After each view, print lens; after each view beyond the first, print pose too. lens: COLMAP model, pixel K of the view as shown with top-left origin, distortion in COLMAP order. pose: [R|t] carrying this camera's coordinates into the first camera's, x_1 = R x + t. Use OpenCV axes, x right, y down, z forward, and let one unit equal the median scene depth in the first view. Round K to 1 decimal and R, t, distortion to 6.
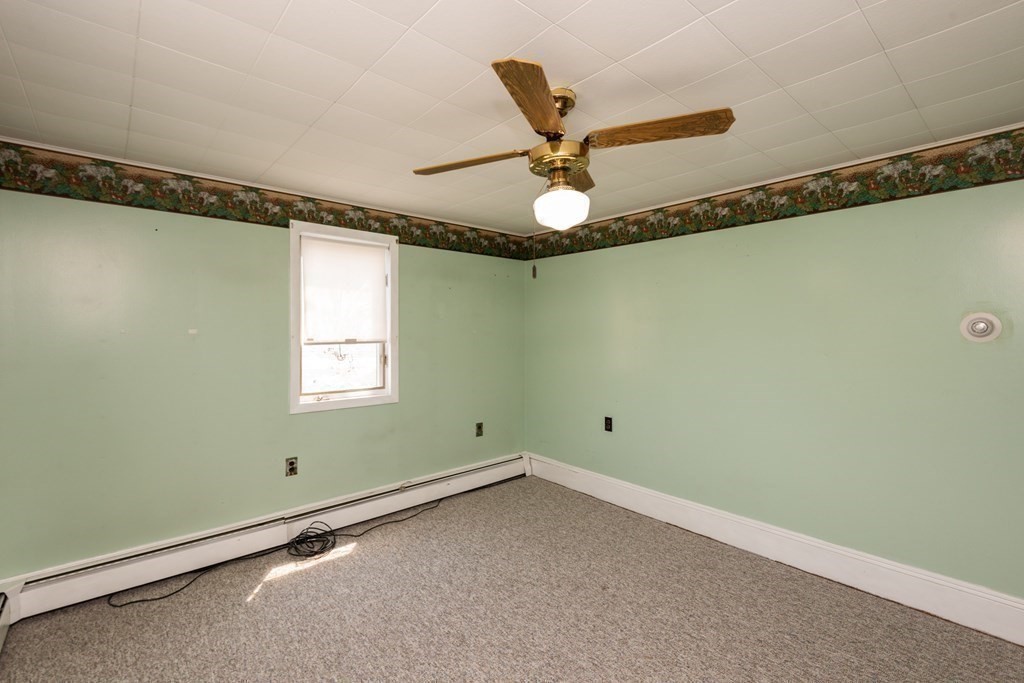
lens RADIAL K [[468.1, 0, 514.8], [0, 468.1, 342.1], [0, 0, 1]] dist [0.014744, -0.001394]
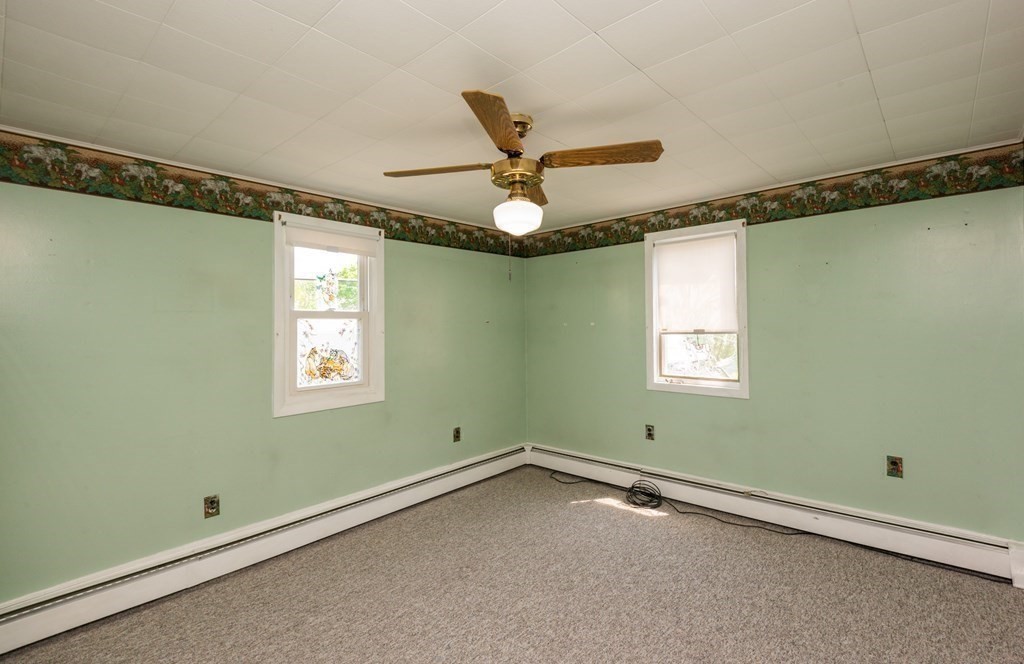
lens RADIAL K [[461.4, 0, 514.8], [0, 461.4, 327.9], [0, 0, 1]] dist [0.000843, -0.001133]
pose [[0.098811, -0.004696, -0.995095, 0.679911], [-0.016084, 0.999851, -0.006316, 0.003734], [0.994976, 0.016629, 0.098721, 0.513218]]
